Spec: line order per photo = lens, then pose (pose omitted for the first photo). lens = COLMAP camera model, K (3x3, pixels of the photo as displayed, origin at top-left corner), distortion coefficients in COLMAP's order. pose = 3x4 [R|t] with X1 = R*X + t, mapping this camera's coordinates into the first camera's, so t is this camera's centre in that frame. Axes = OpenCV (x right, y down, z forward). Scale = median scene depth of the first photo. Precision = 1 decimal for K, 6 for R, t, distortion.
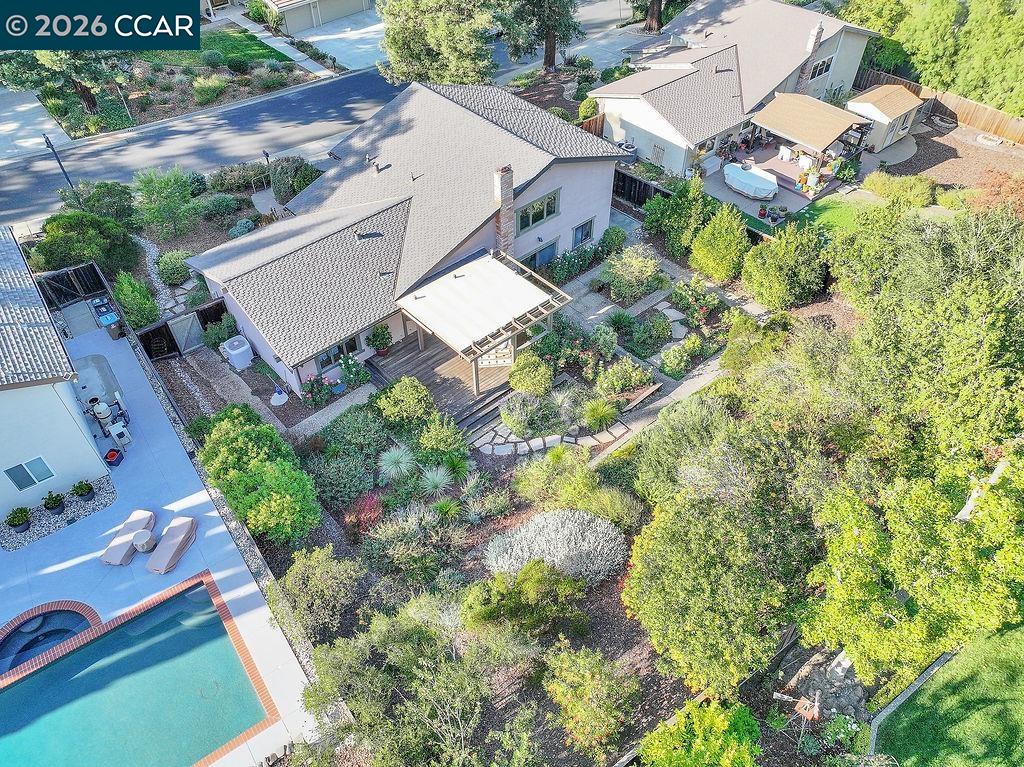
lens RADIAL K [[710.2, 0, 512.0], [0, 710.2, 383.5], [0, 0, 1]] dist [-0.001080, 0.003720]
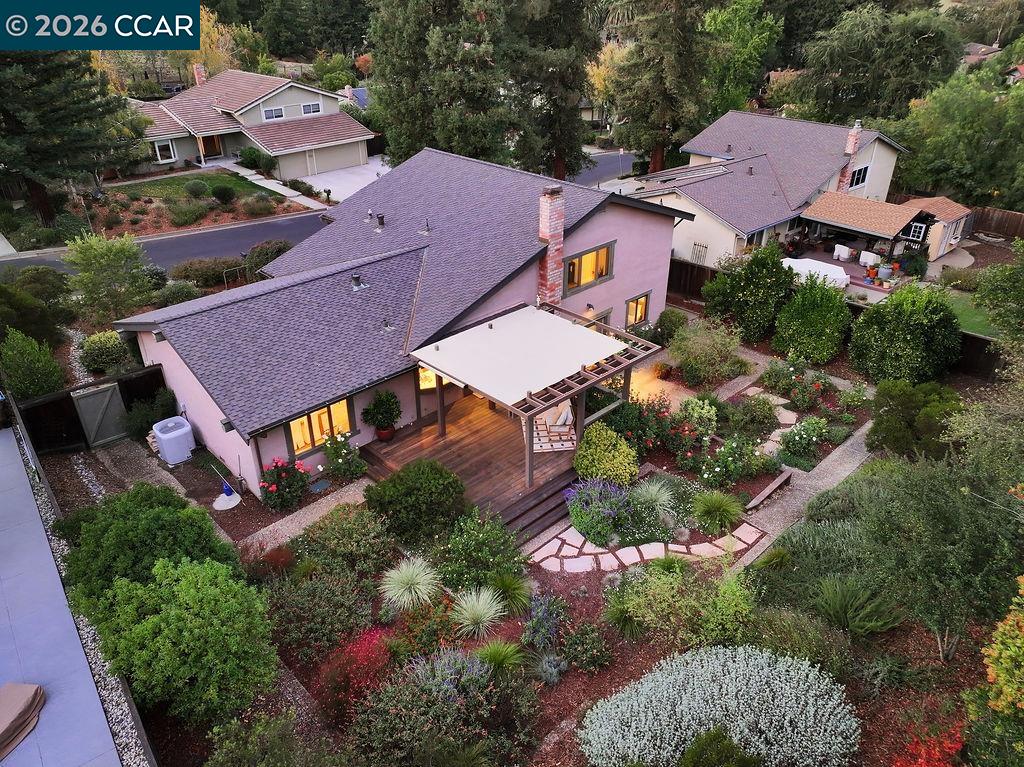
lens RADIAL K [[710.2, 0, 512.0], [0, 710.2, 383.5], [0, 0, 1]] dist [-0.001080, 0.003720]
pose [[0.999370, -0.020174, 0.029202, -0.080444], [0.027682, 0.957969, -0.285534, 0.109614], [-0.022214, 0.286162, 0.957924, 0.328794]]
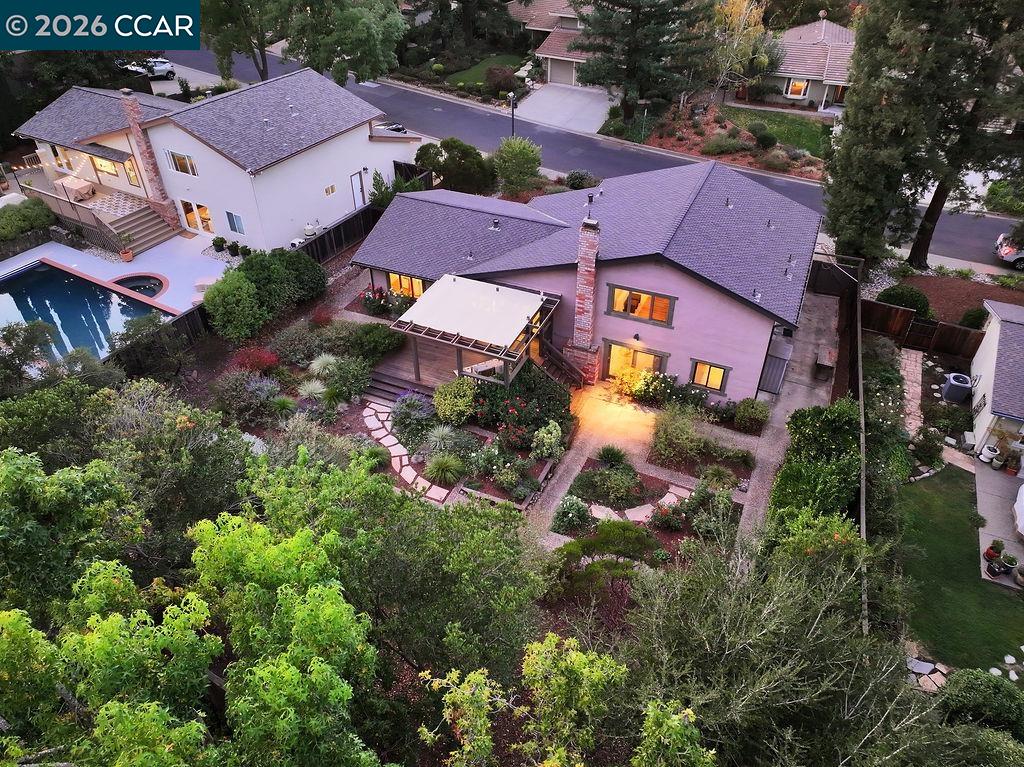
lens RADIAL K [[710.2, 0, 512.0], [0, 710.2, 383.5], [0, 0, 1]] dist [-0.001080, 0.003720]
pose [[0.411347, 0.558775, -0.720113, 0.732566], [-0.656774, 0.729521, 0.190909, -0.260396], [0.632013, 0.394422, 0.667076, 0.390885]]
